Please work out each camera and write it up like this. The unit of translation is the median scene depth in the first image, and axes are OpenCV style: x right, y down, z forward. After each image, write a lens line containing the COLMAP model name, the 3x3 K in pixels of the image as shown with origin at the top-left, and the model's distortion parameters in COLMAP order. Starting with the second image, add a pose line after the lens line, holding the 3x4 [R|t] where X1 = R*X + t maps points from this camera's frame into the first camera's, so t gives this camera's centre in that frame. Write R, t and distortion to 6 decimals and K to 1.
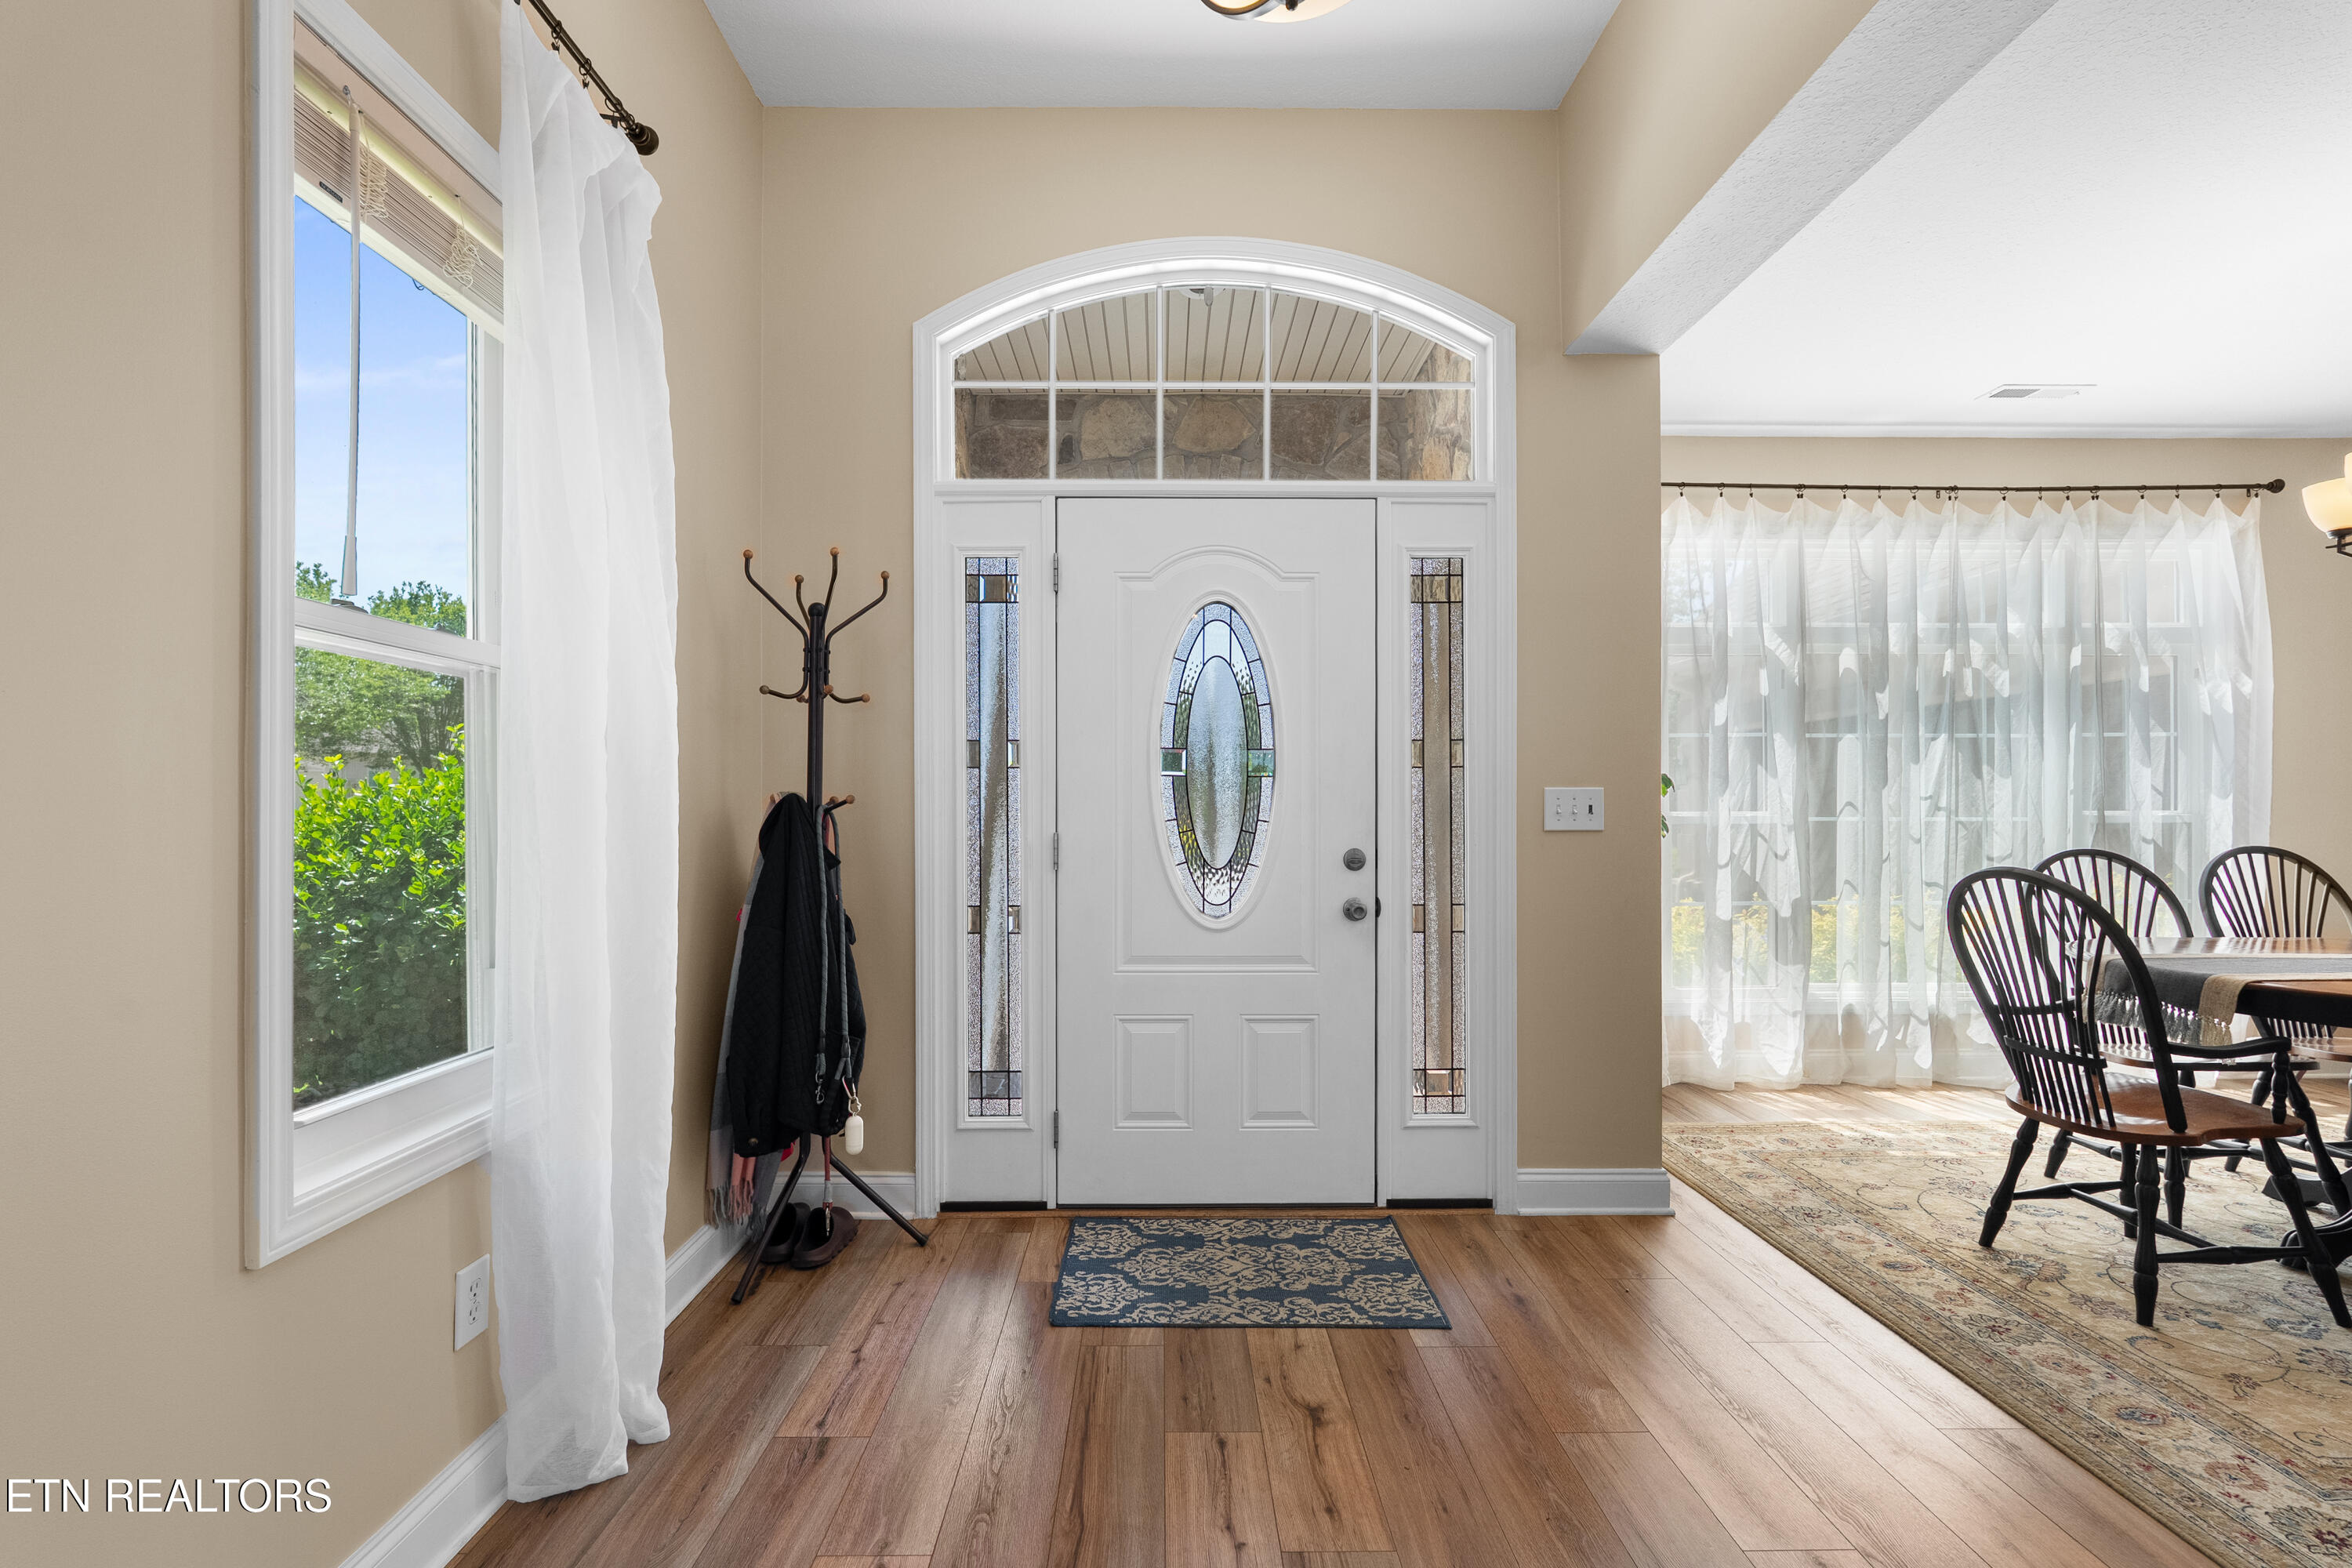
lens RADIAL K [[1043.1, 0, 1169.9], [0, 1043.1, 807.3], [0, 0, 1]] dist [-0.005624, -0.000002]
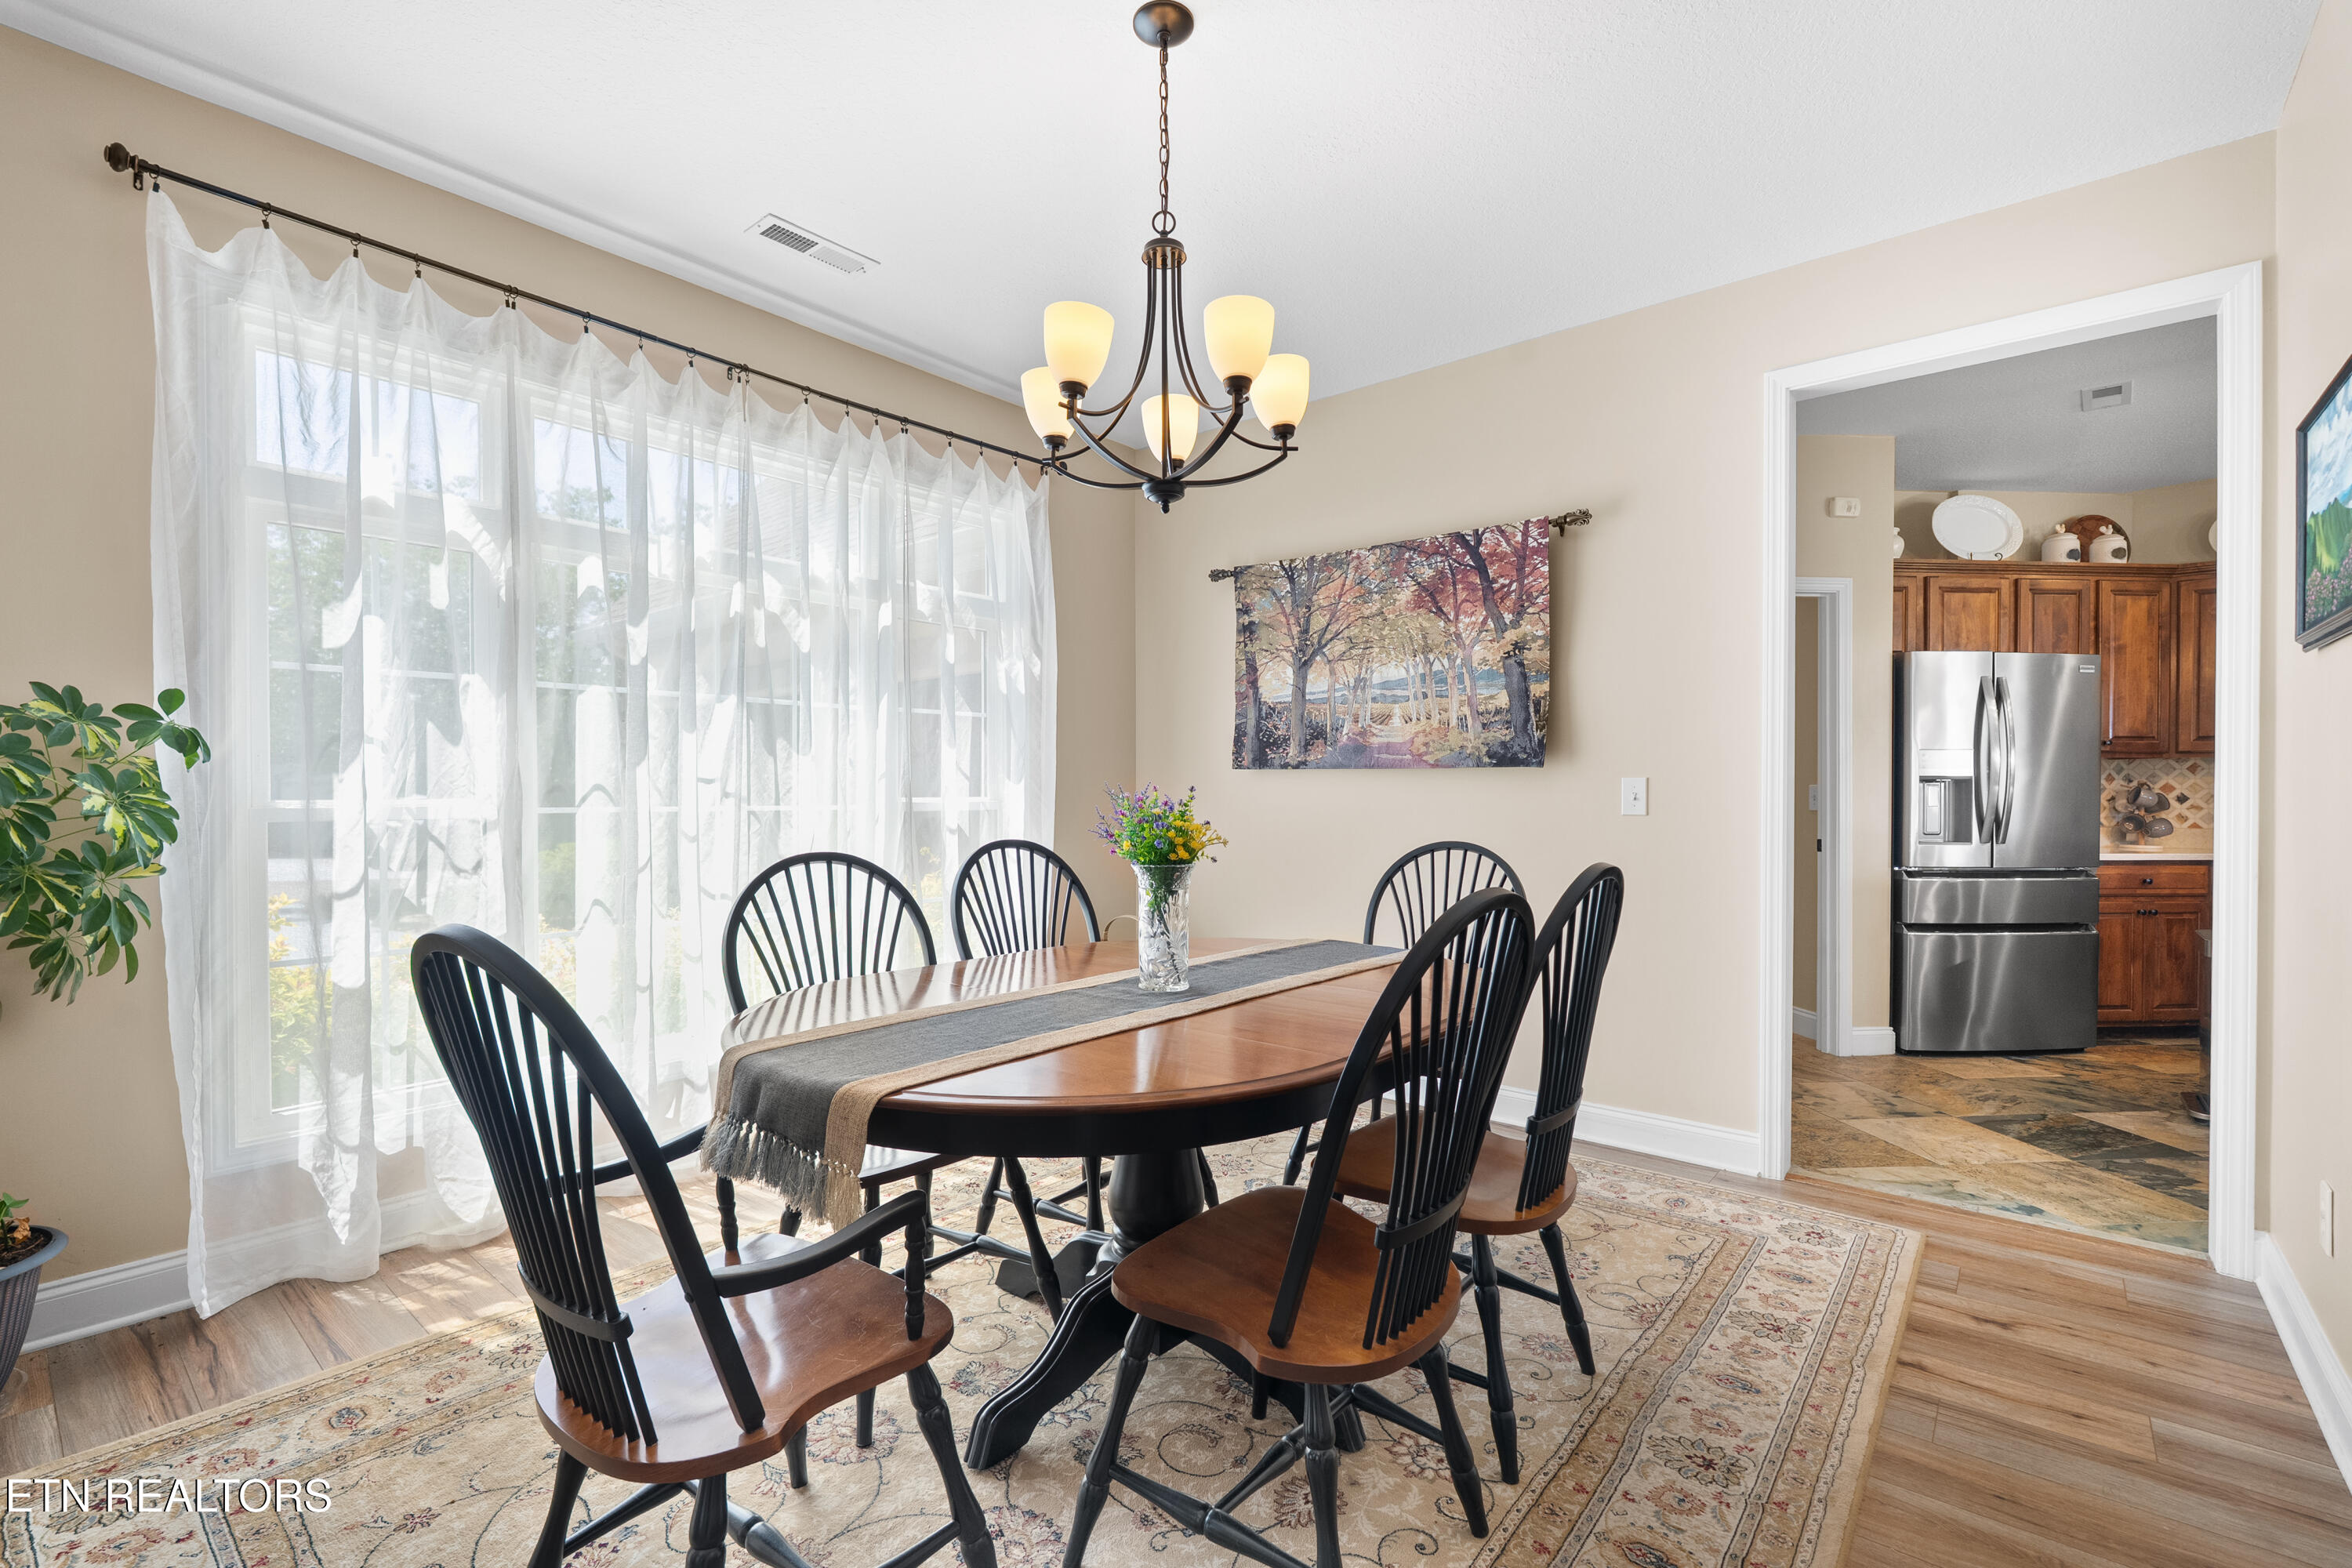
lens RADIAL K [[1043.1, 0, 1170.2], [0, 1043.1, 817.0], [0, 0, 1]] dist [-0.005624, -0.000002]
pose [[0.651788, -0.014990, 0.758253, 0.383970], [0.000756, 0.999817, 0.019116, 0.002966], [-0.758401, -0.011886, 0.651680, 0.274523]]
